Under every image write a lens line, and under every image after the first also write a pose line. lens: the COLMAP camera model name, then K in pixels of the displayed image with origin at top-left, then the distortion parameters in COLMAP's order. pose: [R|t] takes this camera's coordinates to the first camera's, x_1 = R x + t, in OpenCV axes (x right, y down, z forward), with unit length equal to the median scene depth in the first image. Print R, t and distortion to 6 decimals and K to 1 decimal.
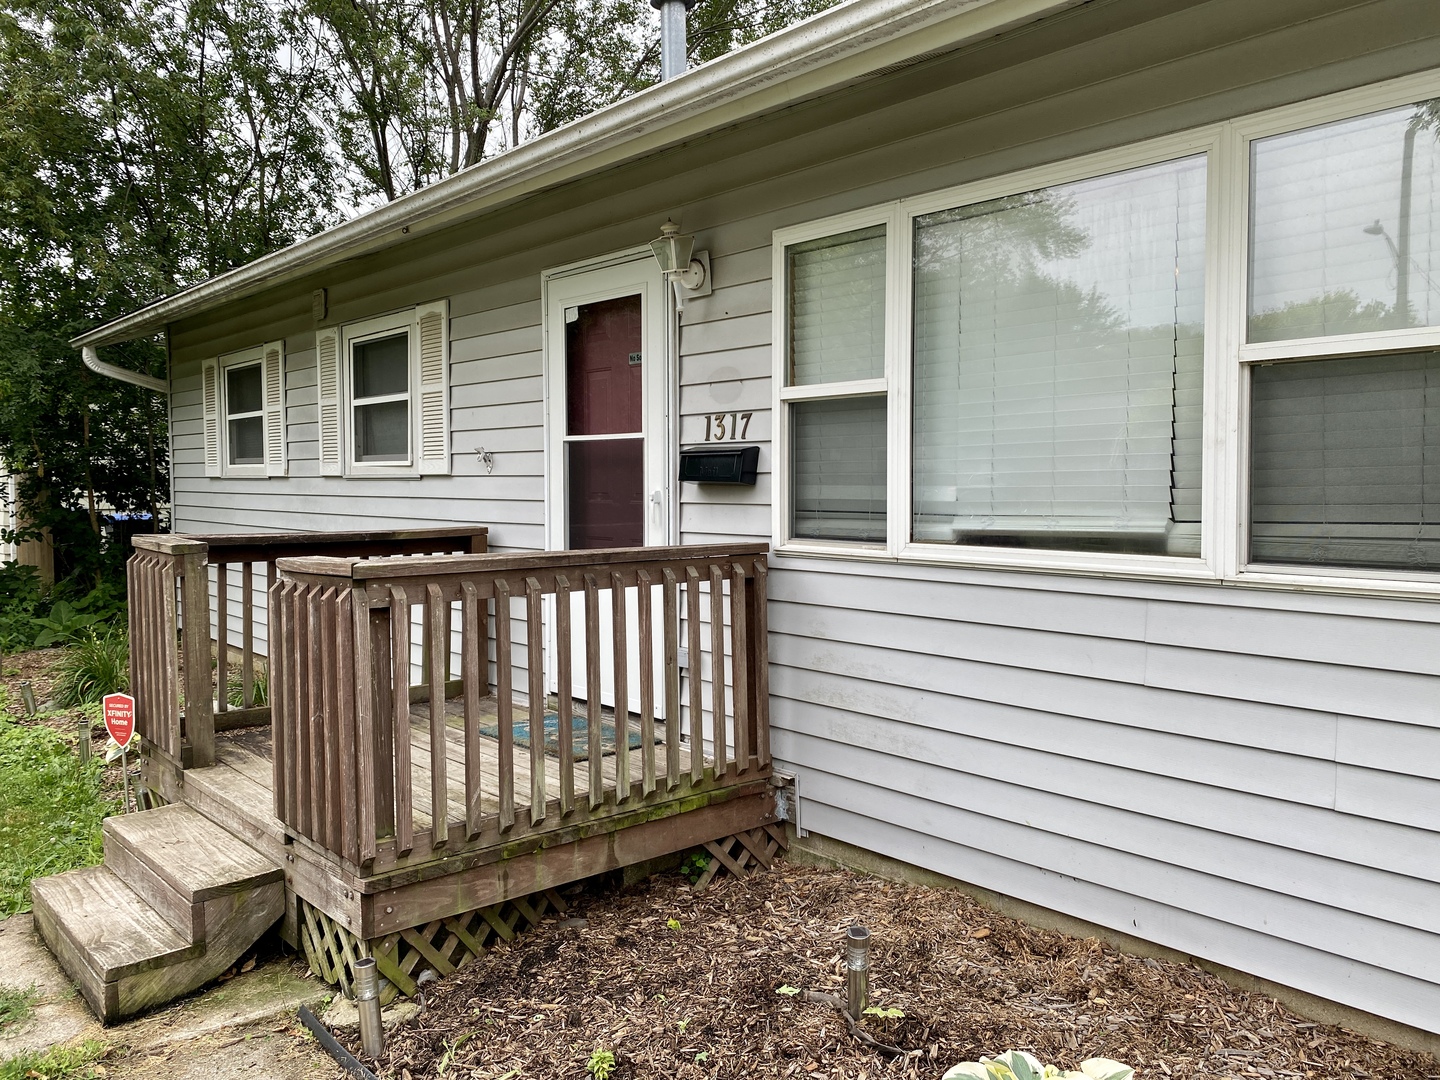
lens RADIAL K [[1101.1, 0, 731.2], [0, 1101.1, 544.3], [0, 0, 1]] dist [0.009219, -0.025181]
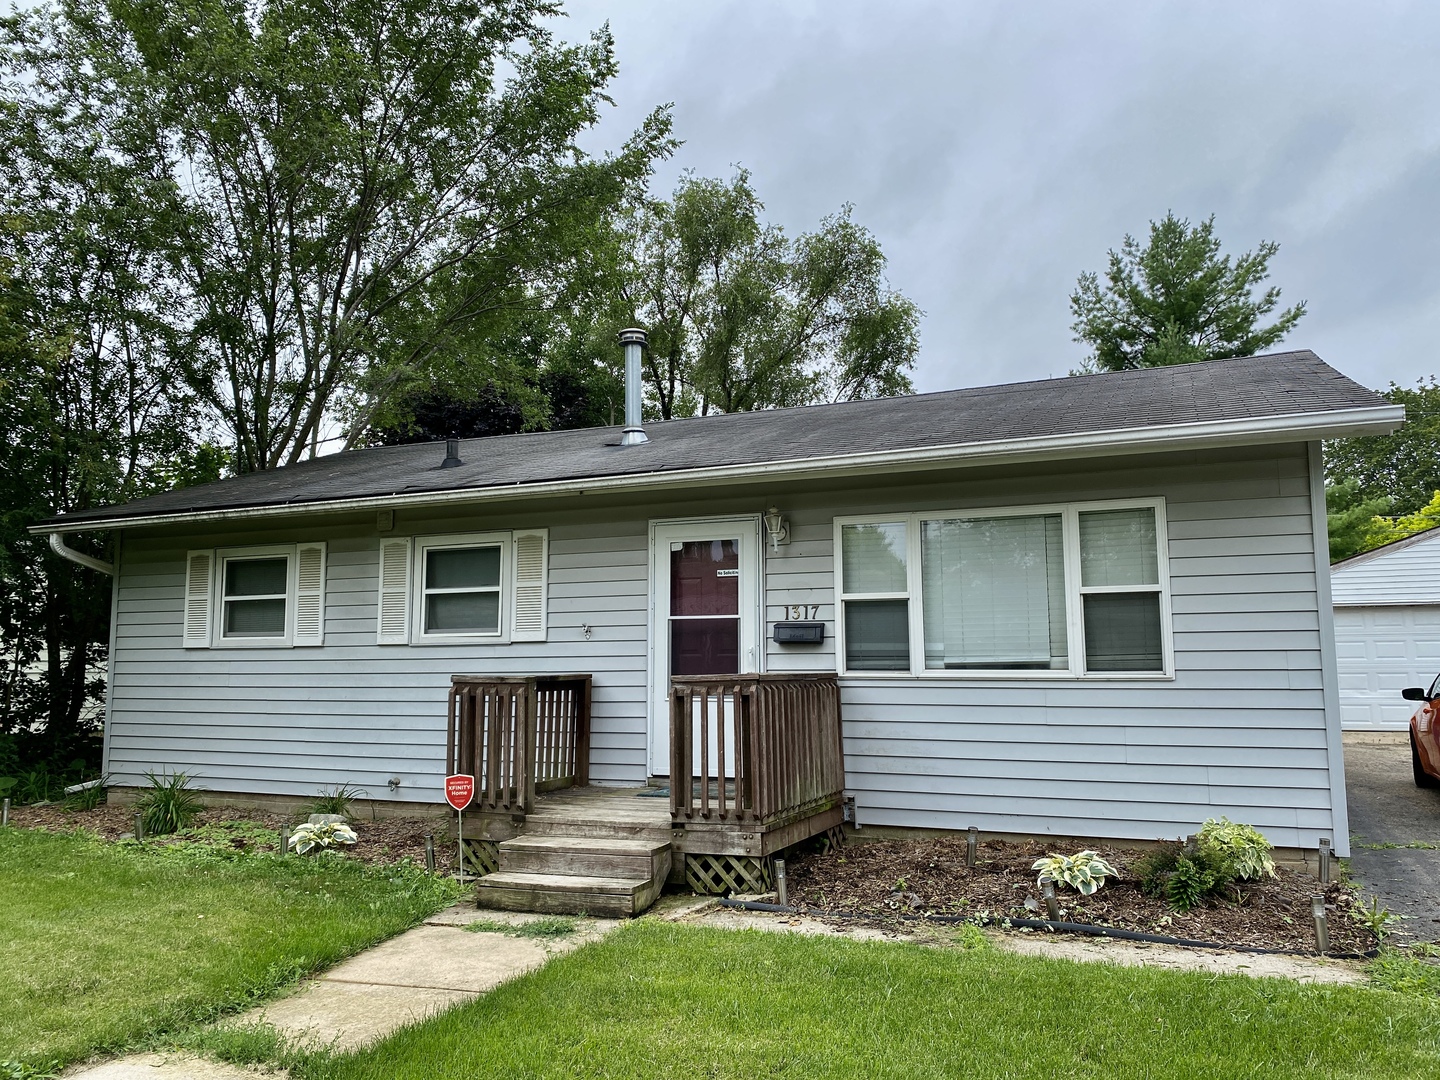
lens RADIAL K [[1101.1, 0, 711.8], [0, 1101.1, 536.7], [0, 0, 1]] dist [0.009219, -0.025181]
pose [[0.918703, 0.038911, 0.393027, -0.906325], [0.028564, 0.985983, -0.164384, 0.071410], [-0.393914, 0.162246, 0.904714, -0.683707]]
